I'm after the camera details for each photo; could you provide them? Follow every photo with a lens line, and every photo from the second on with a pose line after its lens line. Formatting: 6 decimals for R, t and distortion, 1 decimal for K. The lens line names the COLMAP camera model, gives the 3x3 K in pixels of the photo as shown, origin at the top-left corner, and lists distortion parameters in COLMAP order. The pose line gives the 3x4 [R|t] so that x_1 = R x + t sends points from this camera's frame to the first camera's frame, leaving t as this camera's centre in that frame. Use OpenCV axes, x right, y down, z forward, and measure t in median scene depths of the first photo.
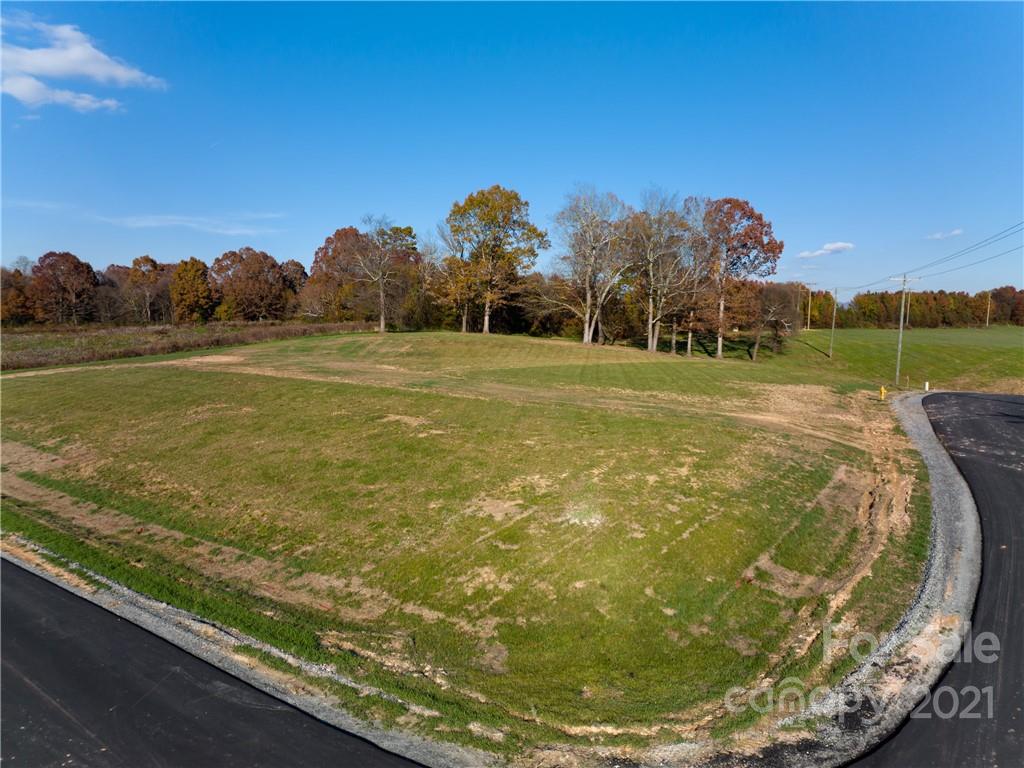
lens RADIAL K [[721.2, 0, 513.5], [0, 721.2, 386.6], [0, 0, 1]] dist [-0.037662, 0.007621]
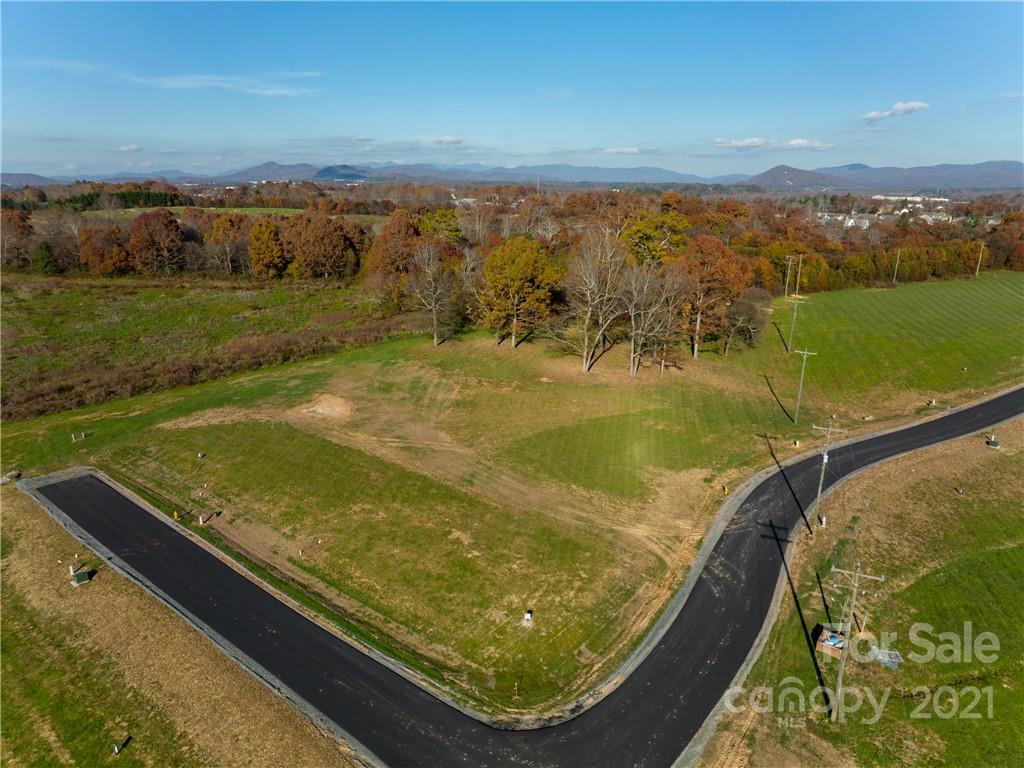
lens RADIAL K [[721.2, 0, 512.9], [0, 721.2, 381.7], [0, 0, 1]] dist [-0.037662, 0.007621]
pose [[0.998384, 0.013884, -0.055109, 0.185829], [-0.004132, 0.984866, 0.173266, -1.260625], [0.056681, -0.172758, 0.983332, -1.647697]]
